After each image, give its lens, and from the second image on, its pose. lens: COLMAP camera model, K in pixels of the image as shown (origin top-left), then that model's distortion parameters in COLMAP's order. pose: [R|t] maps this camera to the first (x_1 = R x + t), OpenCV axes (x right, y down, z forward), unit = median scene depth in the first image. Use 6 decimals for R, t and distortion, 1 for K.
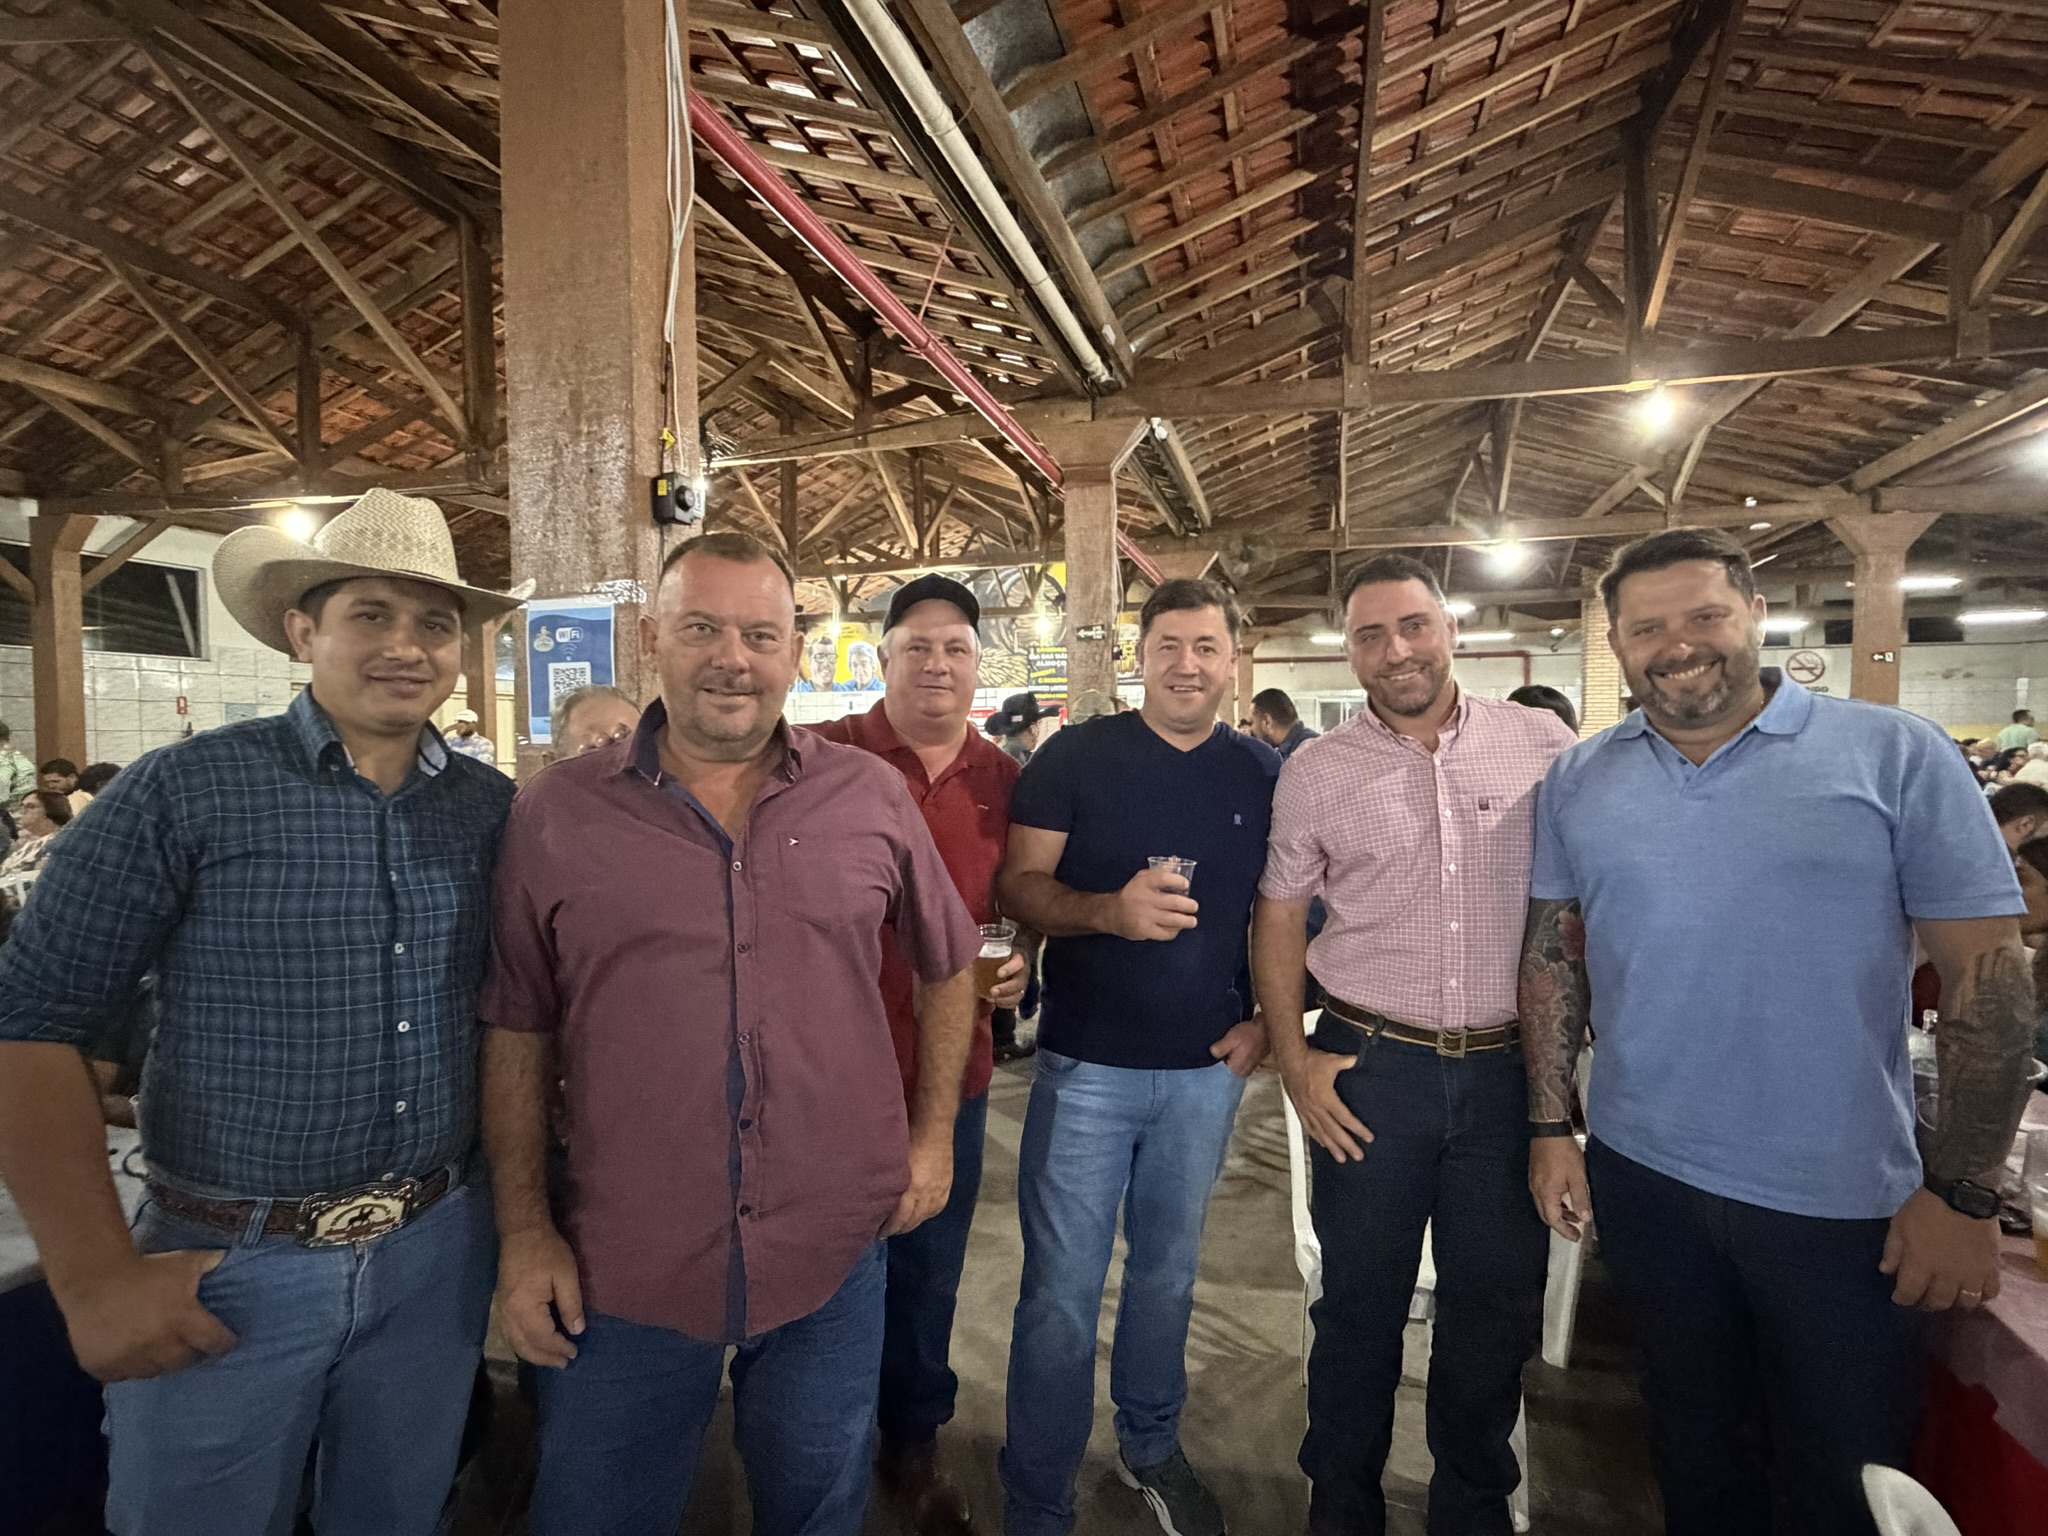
lens RADIAL K [[1052.0, 0, 1024.0], [0, 1052.0, 768.0], [0, 0, 1]] dist [0.004997, 0.001076]
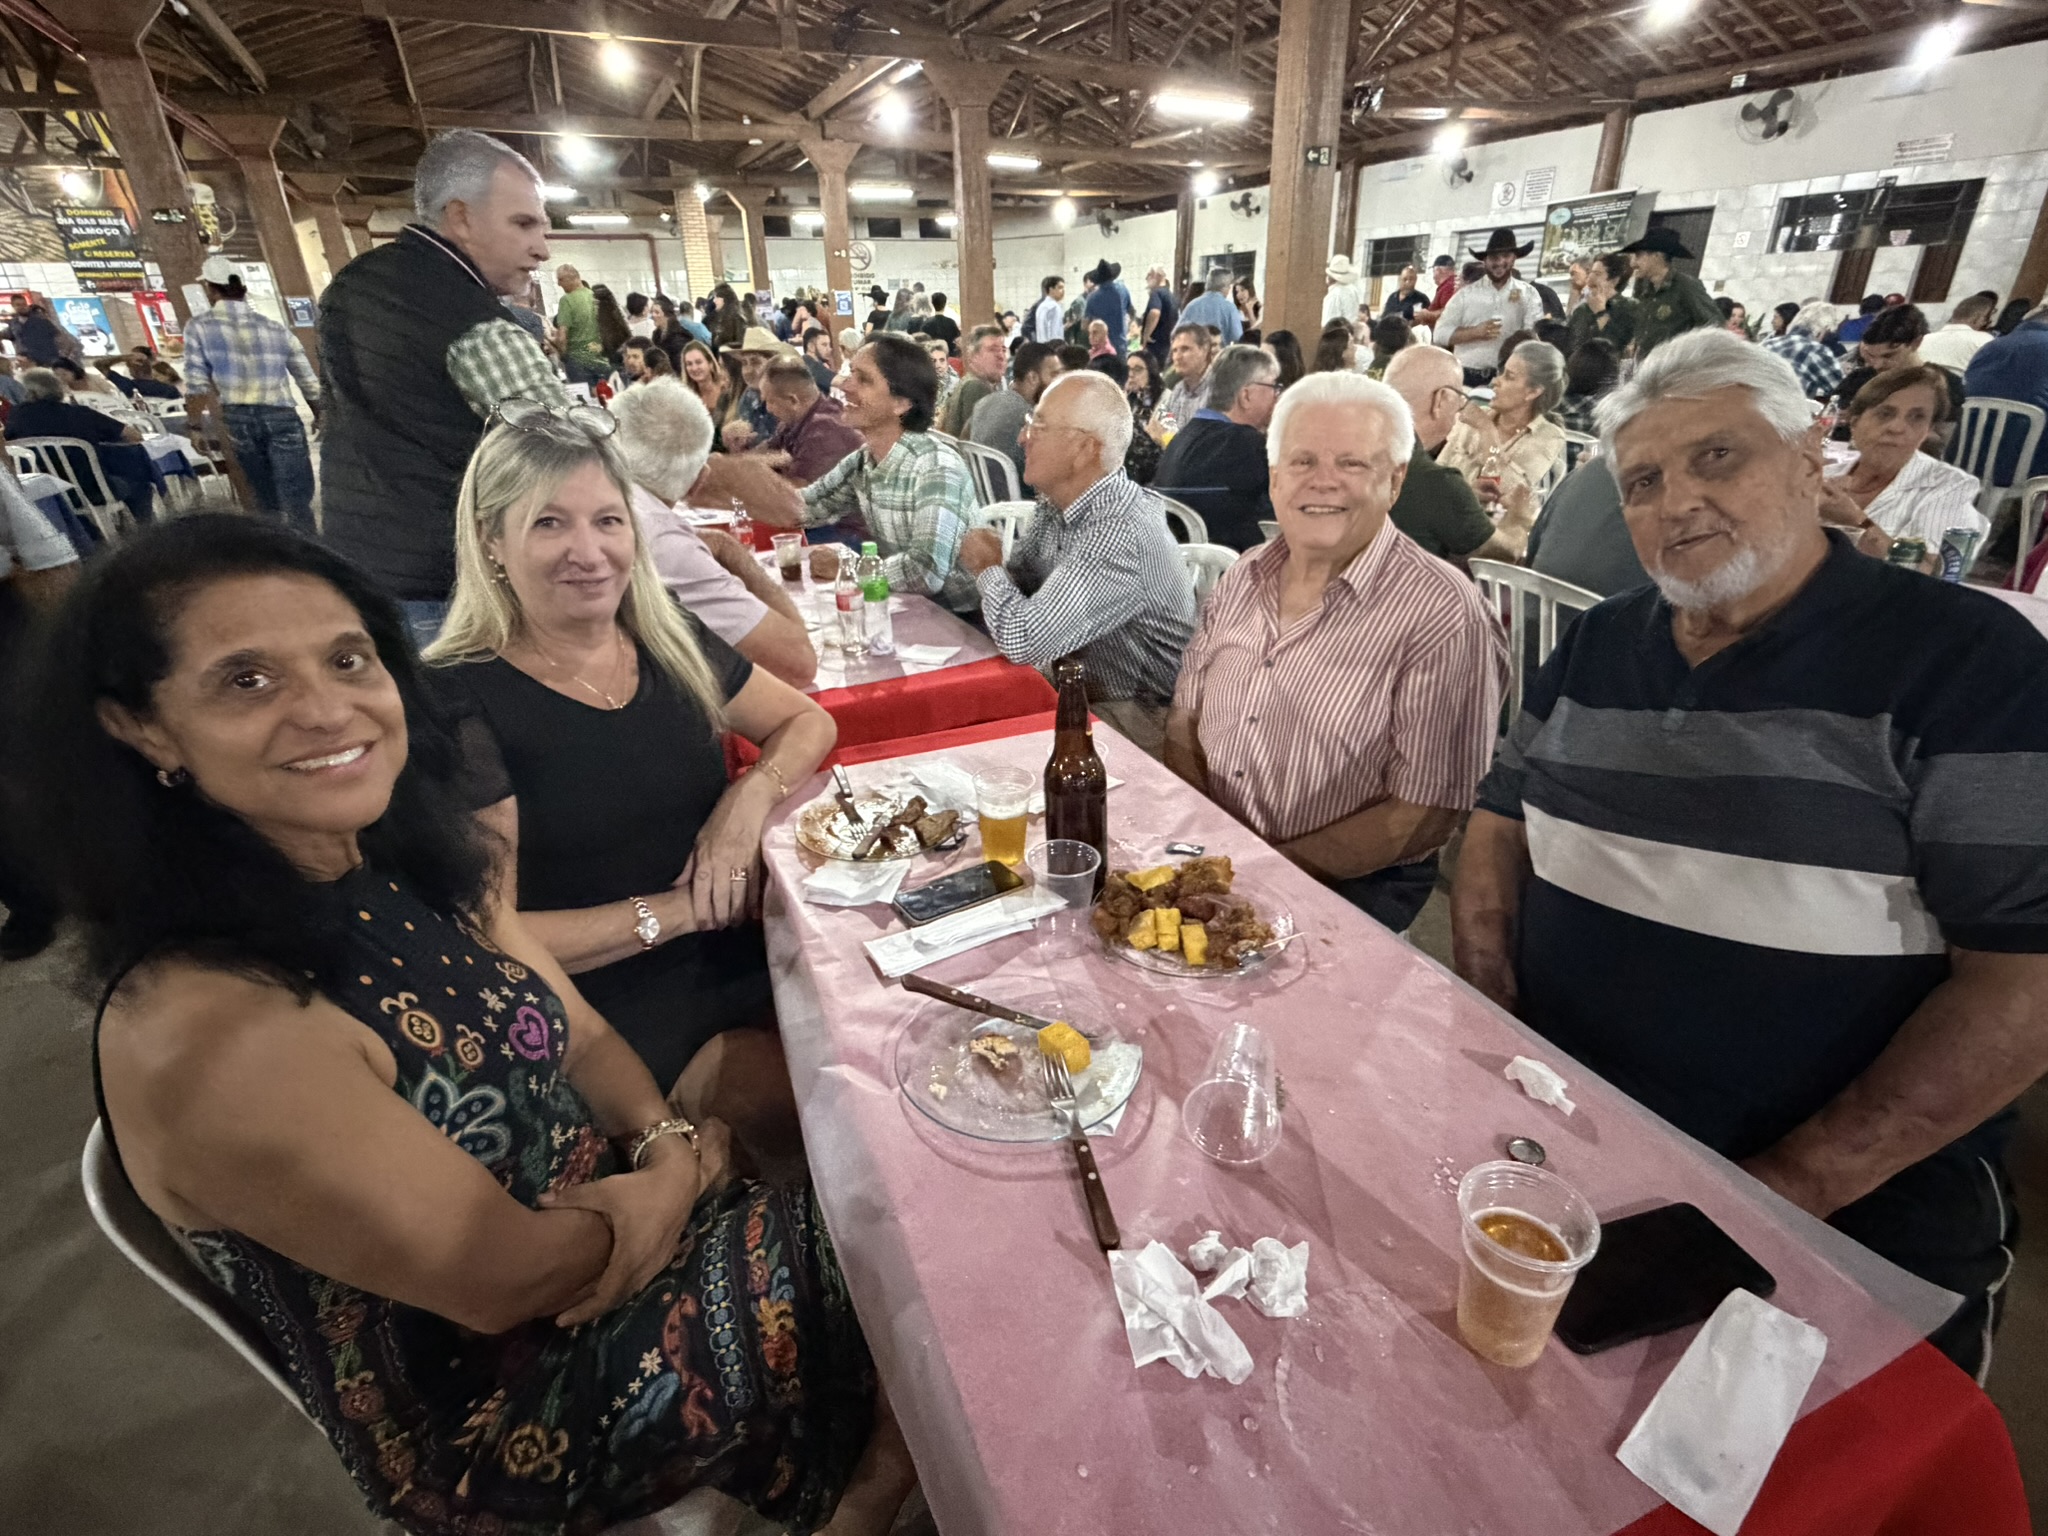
lens RADIAL K [[1007.7, 0, 1024.0], [0, 1007.7, 768.0], [0, 0, 1]] dist [0.001937, 0.001229]
pose [[0.751178, -0.282075, 0.596796, -0.040838], [0.037801, 0.920998, 0.387728, 0.020855], [-0.659017, -0.268693, 0.702496, -0.349816]]
